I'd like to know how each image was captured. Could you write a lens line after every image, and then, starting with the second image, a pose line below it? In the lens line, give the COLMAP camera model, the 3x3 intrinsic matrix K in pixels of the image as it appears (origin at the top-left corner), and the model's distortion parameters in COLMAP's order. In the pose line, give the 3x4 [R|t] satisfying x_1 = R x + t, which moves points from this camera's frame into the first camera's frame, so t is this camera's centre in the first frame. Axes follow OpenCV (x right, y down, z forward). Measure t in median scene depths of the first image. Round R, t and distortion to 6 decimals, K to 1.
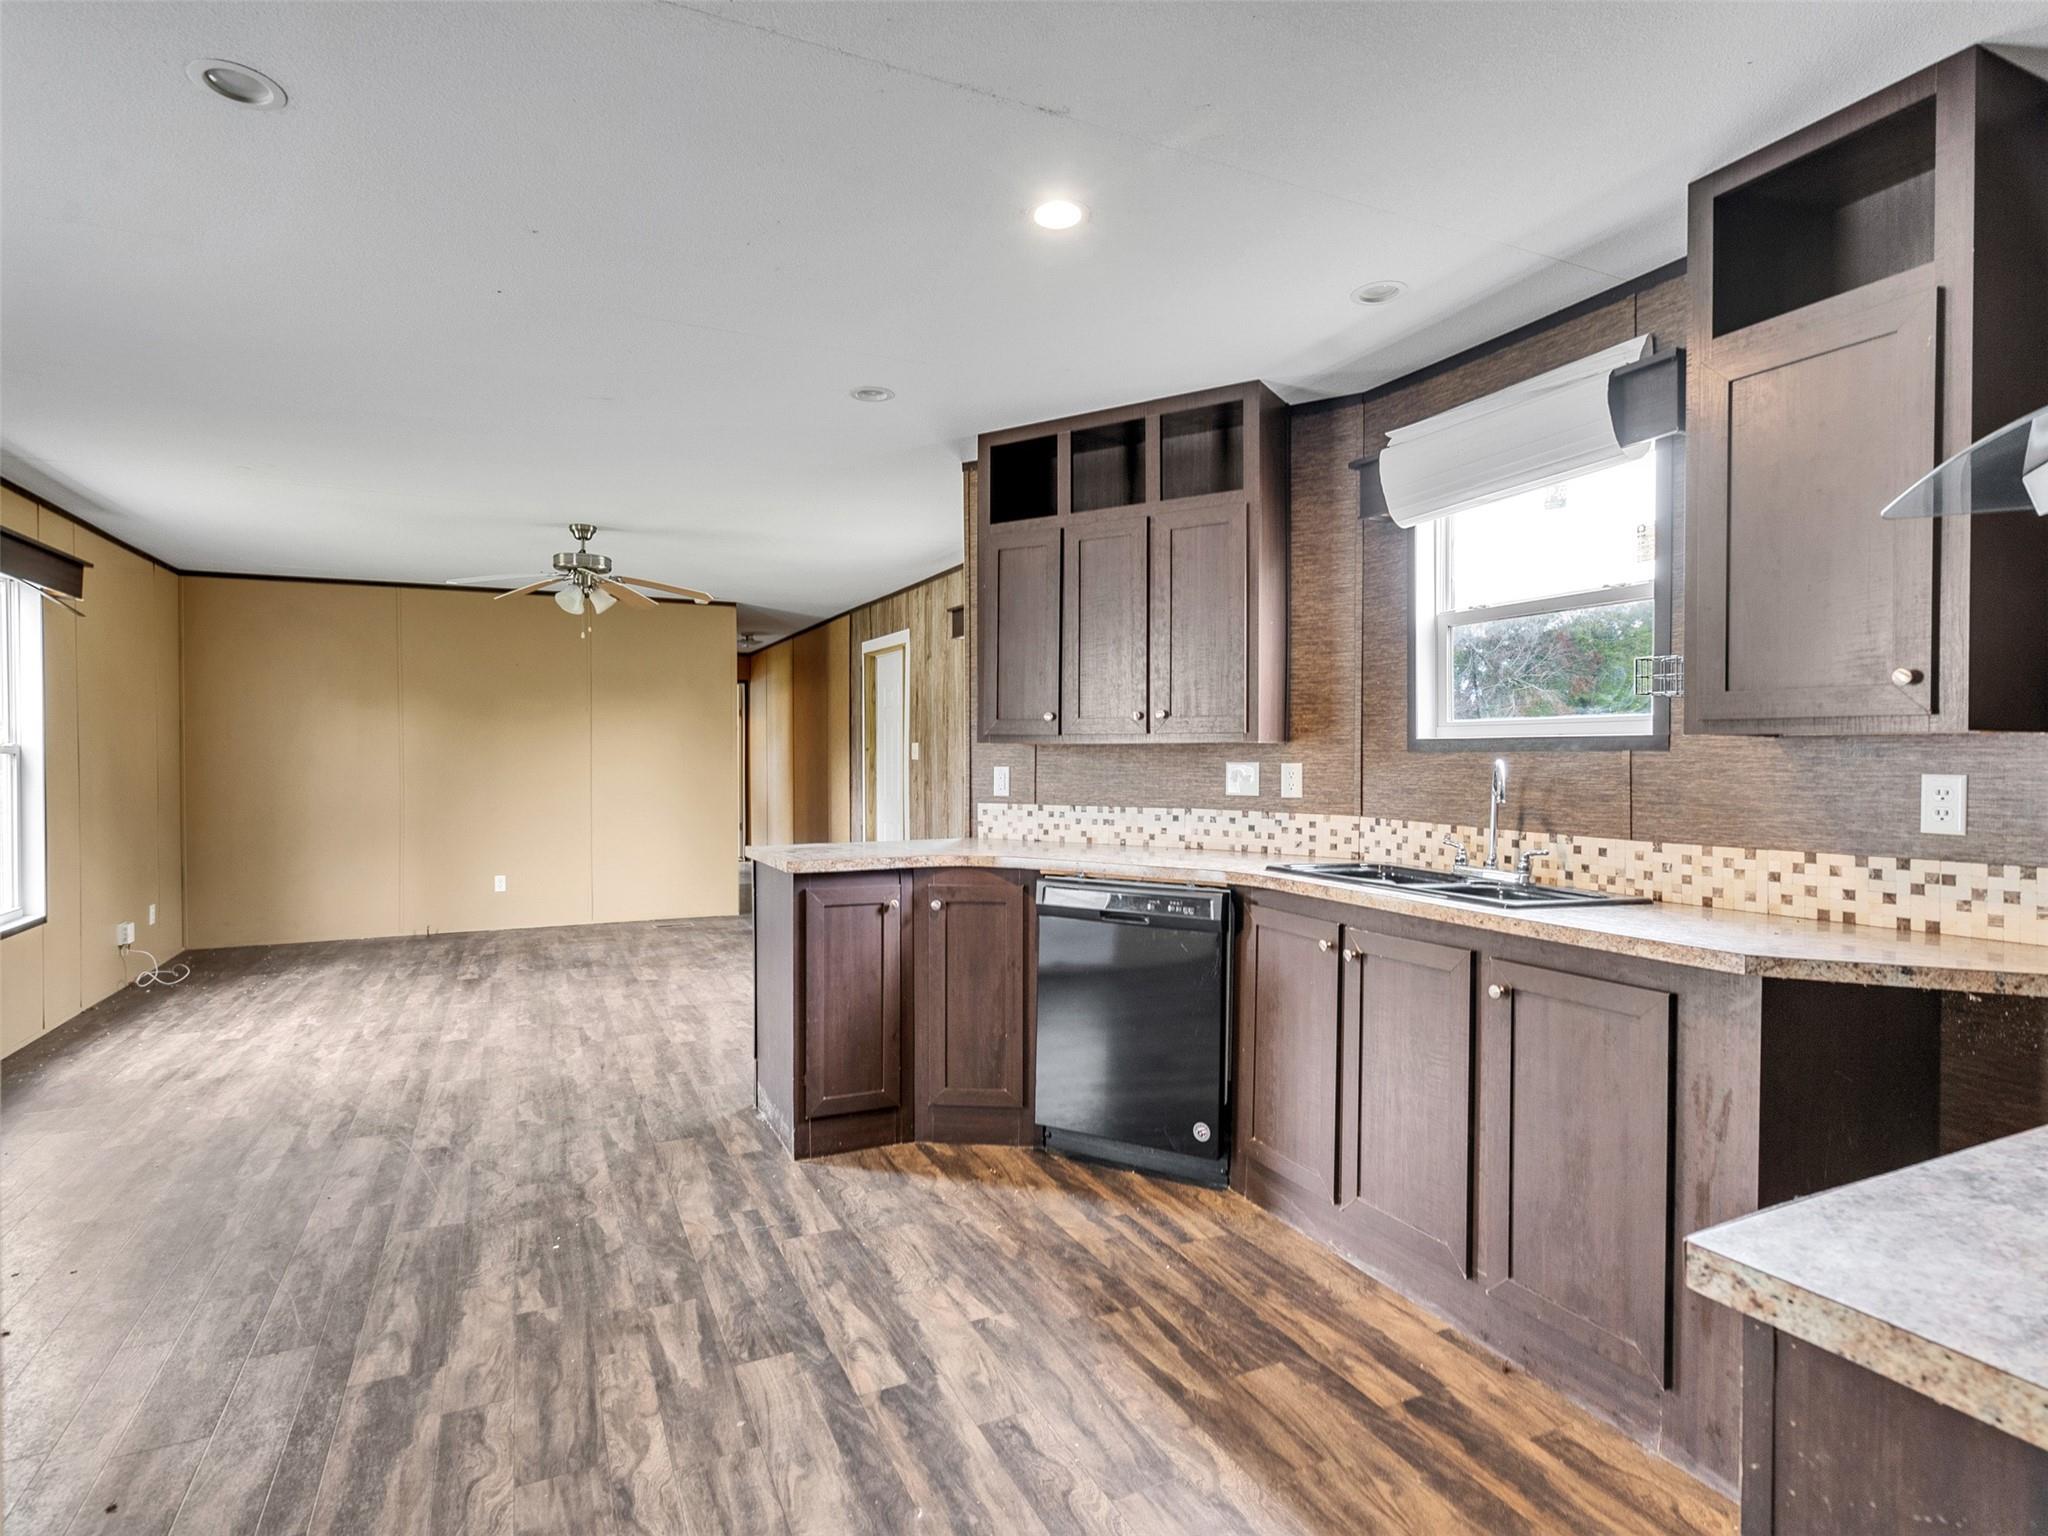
lens RADIAL K [[1046.9, 0, 1004.2], [0, 1046.9, 766.2], [0, 0, 1]] dist [-0.009430, 0.007223]
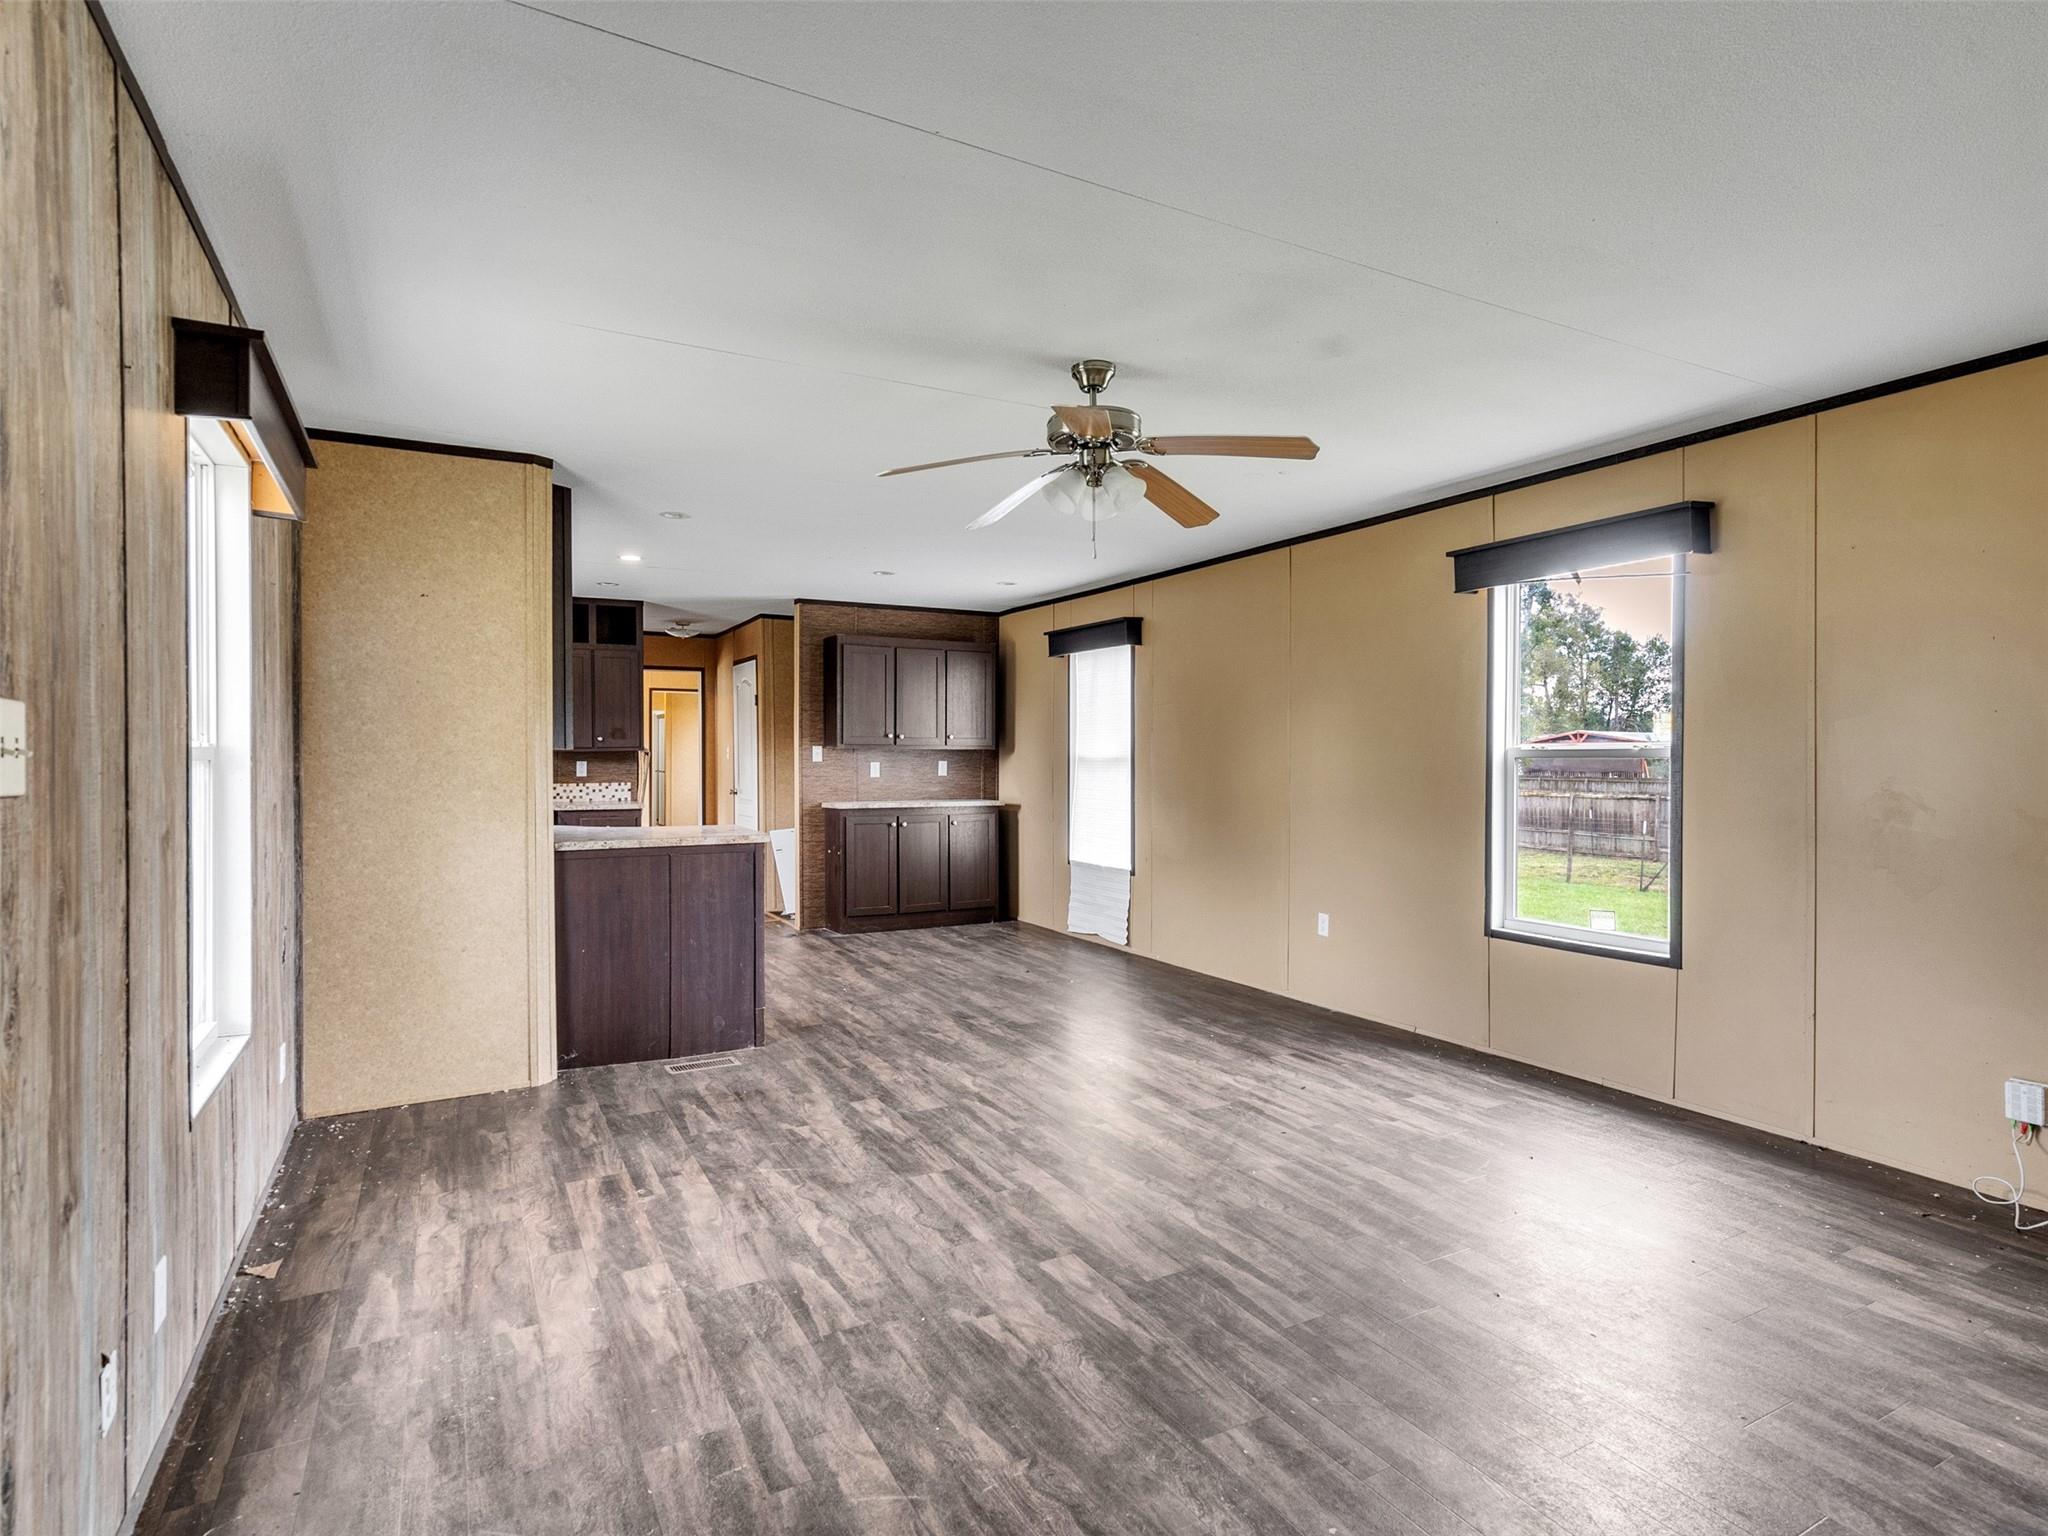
lens RADIAL K [[1046.9, 0, 1004.2], [0, 1046.9, 766.2], [0, 0, 1]] dist [-0.009430, 0.007223]
pose [[-0.998471, 0.001457, -0.055265, -0.506558], [0.000255, 0.999763, 0.021756, -0.031928], [0.055284, 0.021709, -0.998235, 2.495796]]
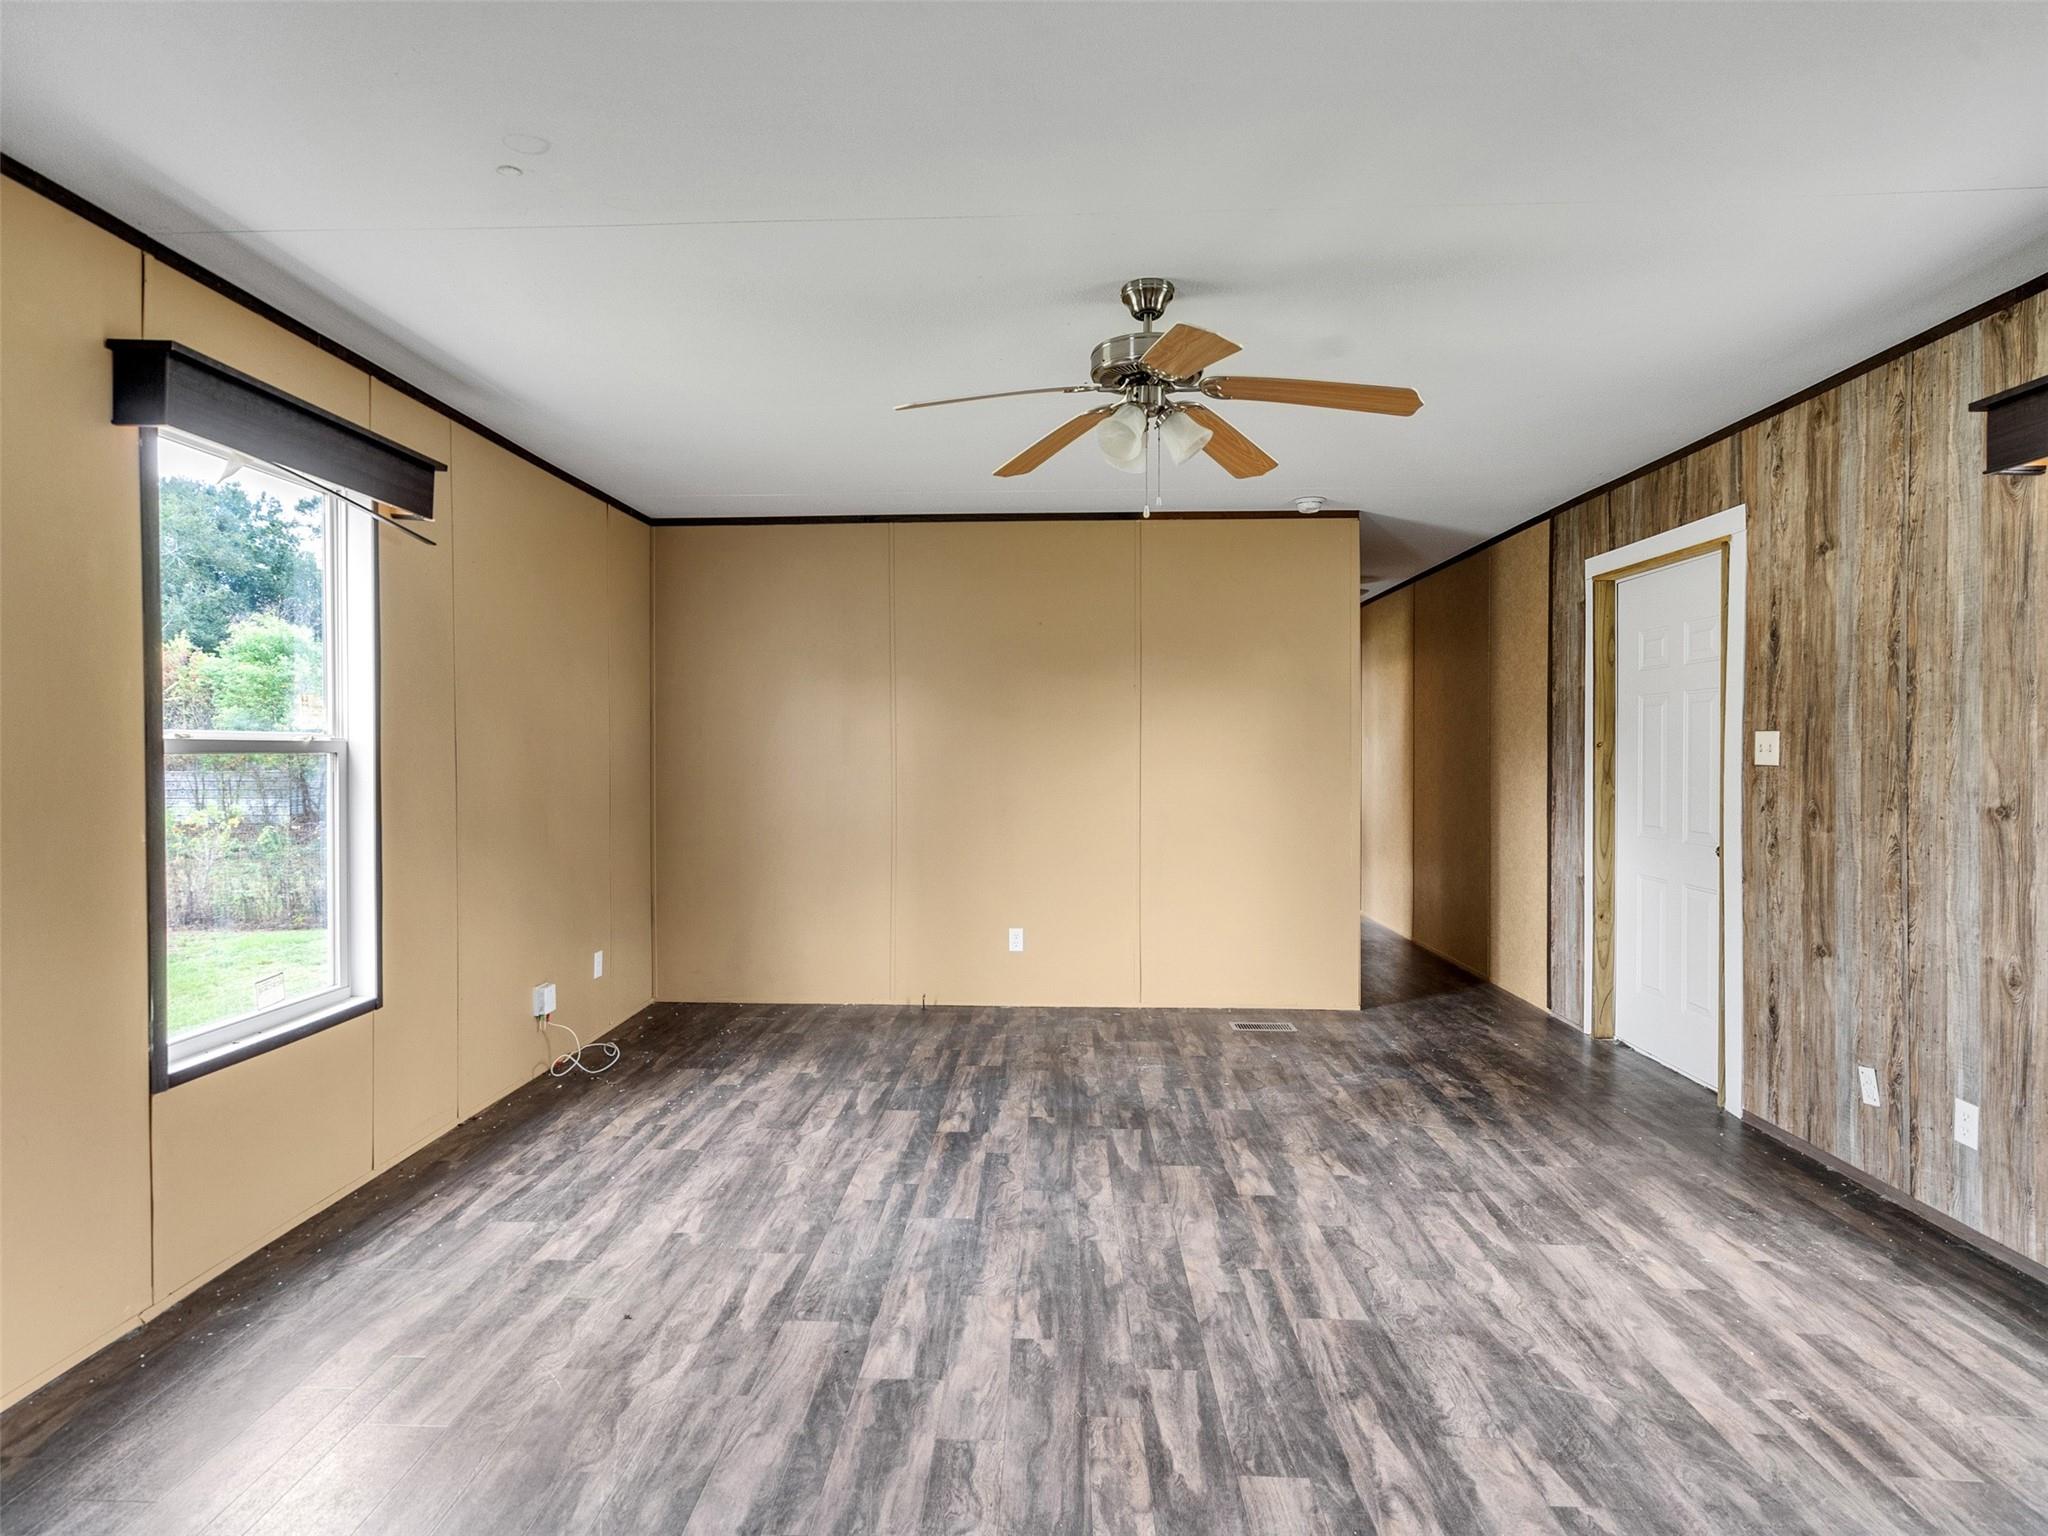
lens RADIAL K [[1046.9, 0, 1004.2], [0, 1046.9, 766.2], [0, 0, 1]] dist [-0.009430, 0.007223]
pose [[0.884488, 0.007012, -0.466511, -0.367073], [-0.006572, 0.999975, 0.002569, -0.010370], [0.466517, 0.000794, 0.884512, 0.844521]]
